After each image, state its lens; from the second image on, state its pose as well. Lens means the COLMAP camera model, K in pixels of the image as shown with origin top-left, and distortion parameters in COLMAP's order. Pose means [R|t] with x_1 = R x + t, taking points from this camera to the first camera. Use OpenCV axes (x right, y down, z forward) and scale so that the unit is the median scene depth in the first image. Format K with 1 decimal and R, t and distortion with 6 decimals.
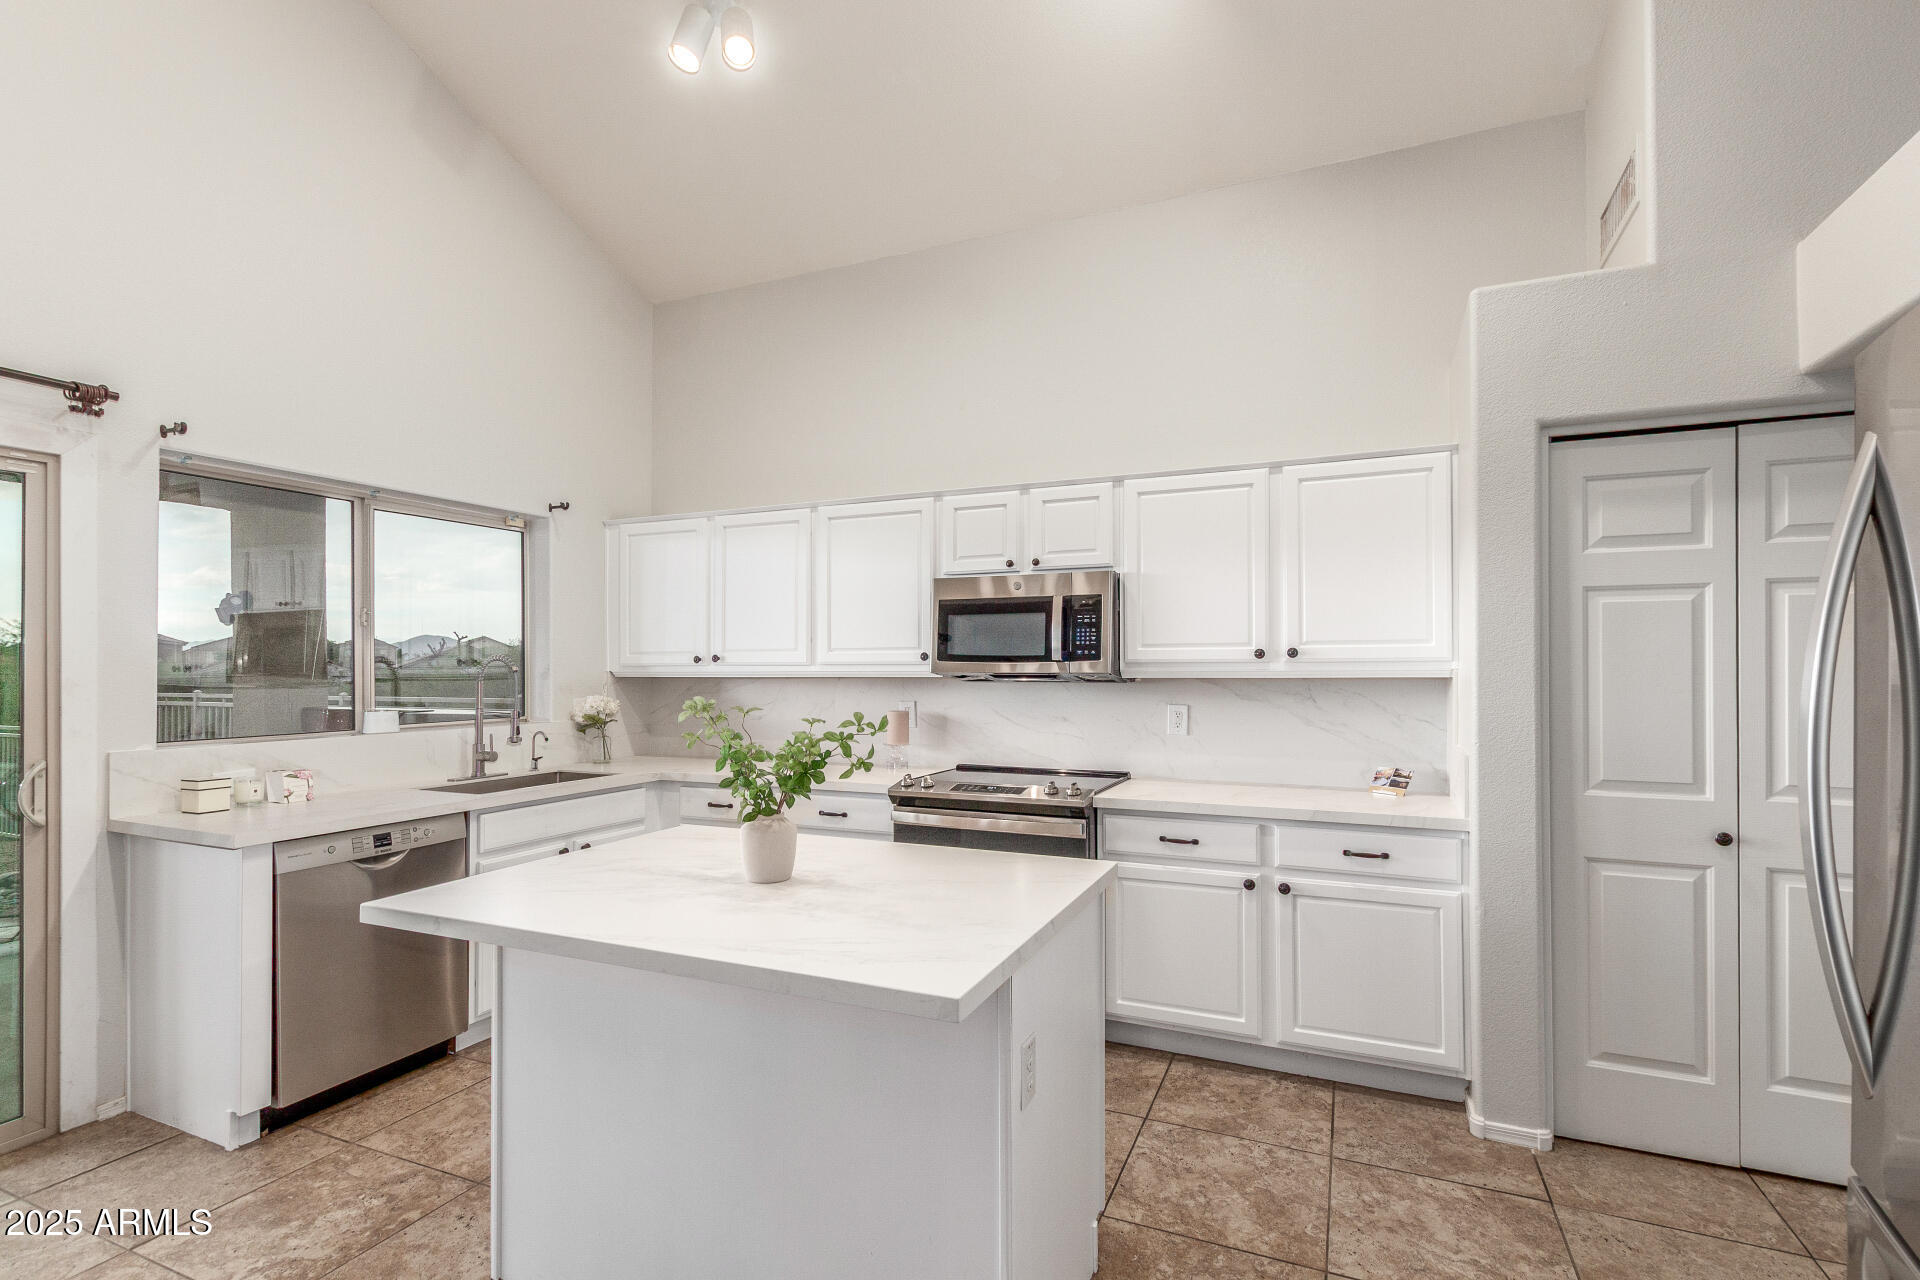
lens RADIAL K [[874.9, 0, 935.2], [0, 874.9, 664.0], [0, 0, 1]] dist [0.000242, 0.000461]
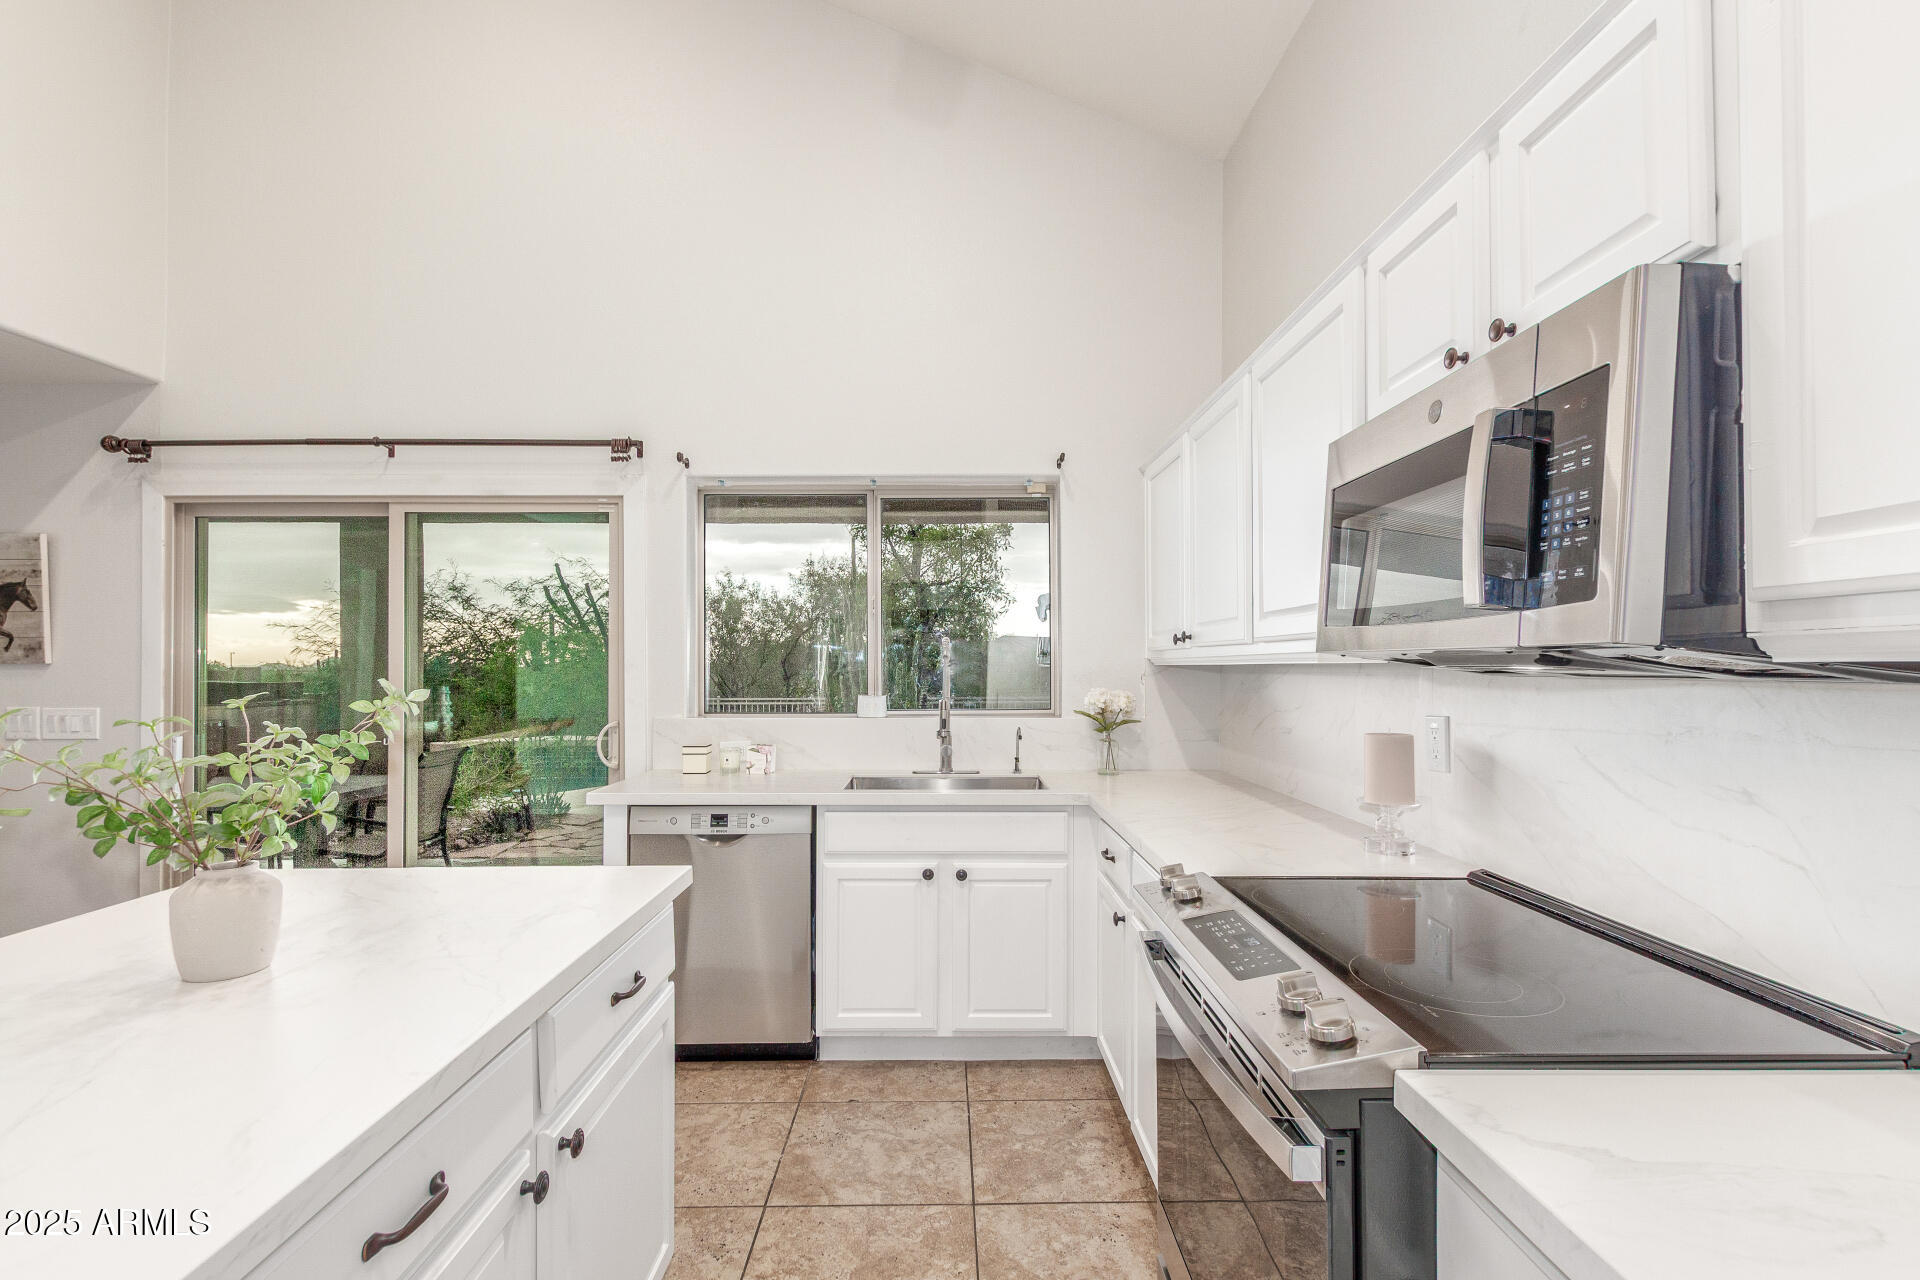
lens RADIAL K [[874.9, 0, 970.0], [0, 874.9, 660.3], [0, 0, 1]] dist [0.000242, 0.000461]
pose [[0.441179, -0.004393, -0.897408, 0.364741], [0.004340, 0.999987, -0.002761, 0.017208], [0.897409, -0.002676, 0.441192, 0.724833]]
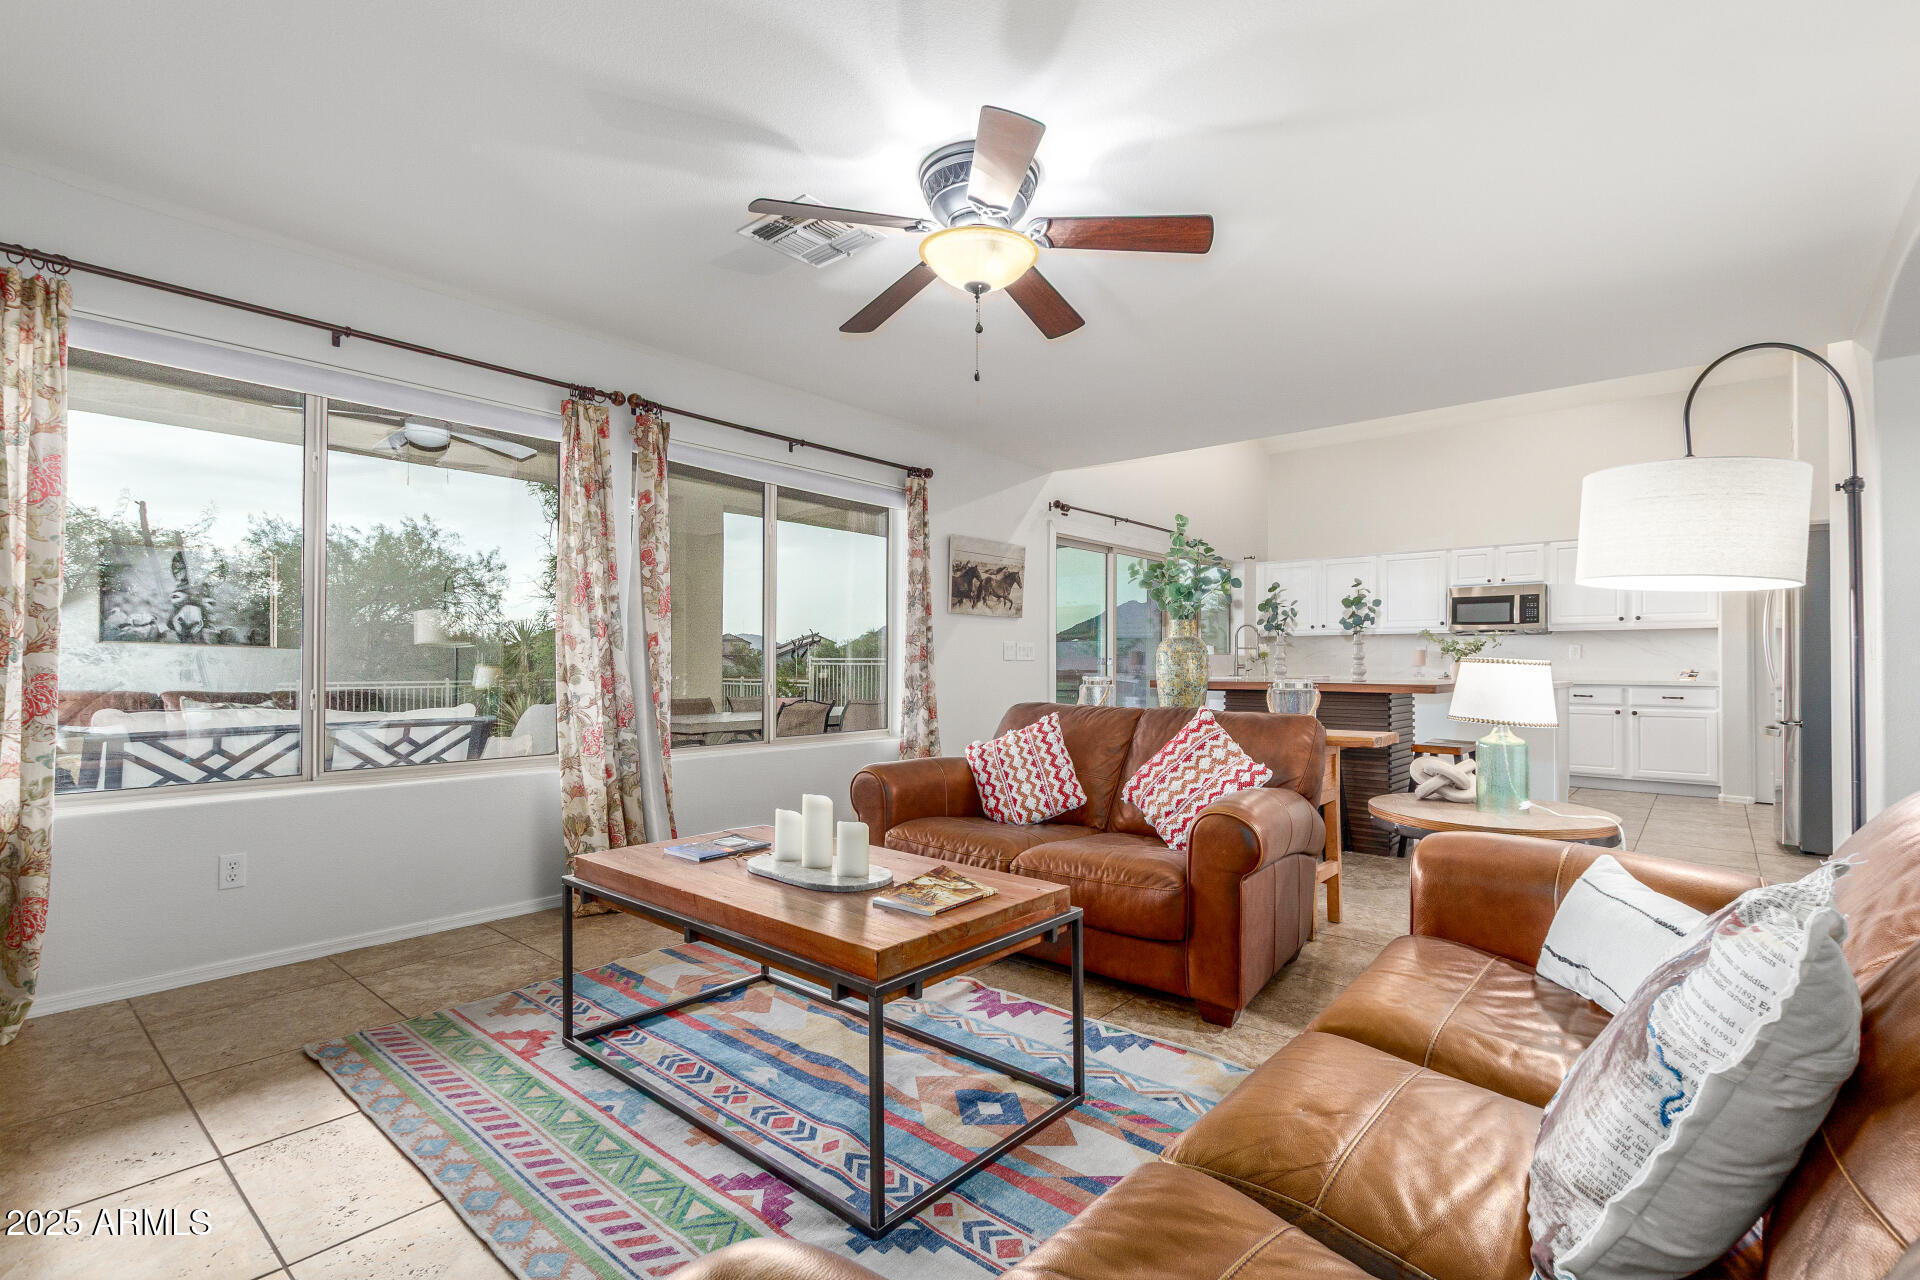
lens RADIAL K [[874.9, 0, 972.5], [0, 874.9, 646.0], [0, 0, 1]] dist [0.000242, 0.000461]
pose [[0.967264, 0.002896, -0.253757, -0.696257], [-0.006315, 0.999900, -0.012660, 0.098768], [0.253695, 0.013848, 0.967185, -1.661124]]
